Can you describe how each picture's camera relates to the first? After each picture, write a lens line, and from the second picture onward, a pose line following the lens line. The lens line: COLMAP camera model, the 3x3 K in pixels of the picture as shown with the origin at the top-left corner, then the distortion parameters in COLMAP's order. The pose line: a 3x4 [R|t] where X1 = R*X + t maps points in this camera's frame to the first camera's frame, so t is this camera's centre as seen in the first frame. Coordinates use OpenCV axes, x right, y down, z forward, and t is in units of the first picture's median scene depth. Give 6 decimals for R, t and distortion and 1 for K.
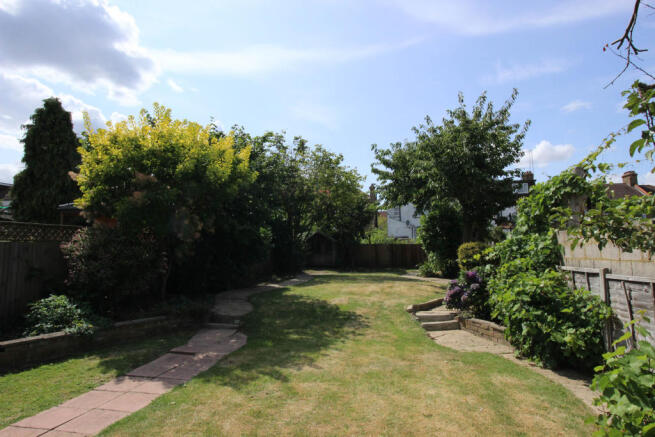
lens RADIAL K [[386.5, 0, 327.2], [0, 386.5, 201.2], [0, 0, 1]] dist [-0.000966, 0.000119]
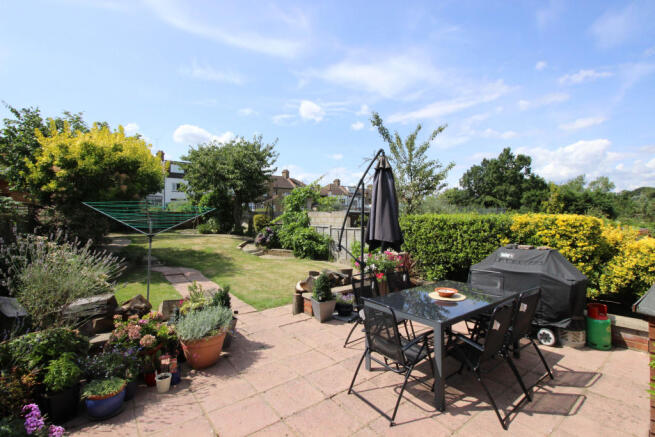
lens RADIAL K [[306.2, 0, 329.8], [0, 306.2, 215.0], [0, 0, 1]] dist [0.000112, -0.000059]
pose [[0.657665, 0.000858, 0.753310, -0.734355], [-0.098508, 0.991511, 0.084871, -0.076699], [-0.746842, -0.130023, 0.652167, -0.388069]]
